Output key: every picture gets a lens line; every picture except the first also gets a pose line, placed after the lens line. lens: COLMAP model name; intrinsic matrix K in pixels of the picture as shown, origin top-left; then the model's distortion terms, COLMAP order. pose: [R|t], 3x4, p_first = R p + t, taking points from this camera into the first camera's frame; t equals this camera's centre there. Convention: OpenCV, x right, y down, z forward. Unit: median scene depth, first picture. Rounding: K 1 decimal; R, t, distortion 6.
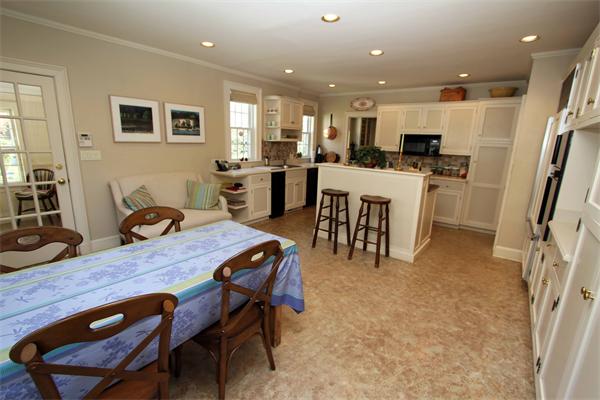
lens RADIAL K [[276.3, 0, 300.0], [0, 276.3, 200.0], [0, 0, 1]] dist [-0.001169, -0.000159]
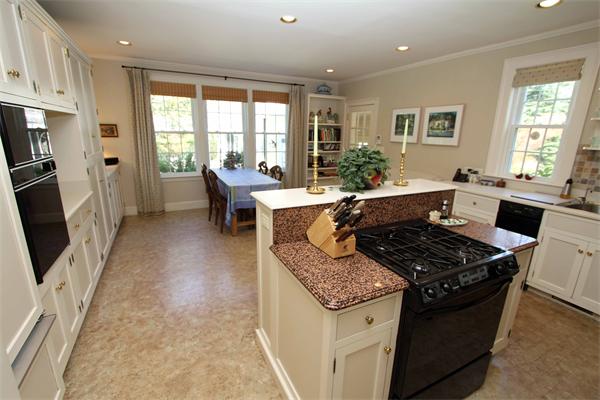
lens RADIAL K [[276.3, 0, 300.0], [0, 276.3, 200.0], [0, 0, 1]] dist [-0.001169, -0.000159]
pose [[-0.425861, 0.175453, -0.887614, 0.713751], [-0.236019, 0.925512, 0.296181, -0.207481], [0.873463, 0.335625, -0.352729, 1.014536]]
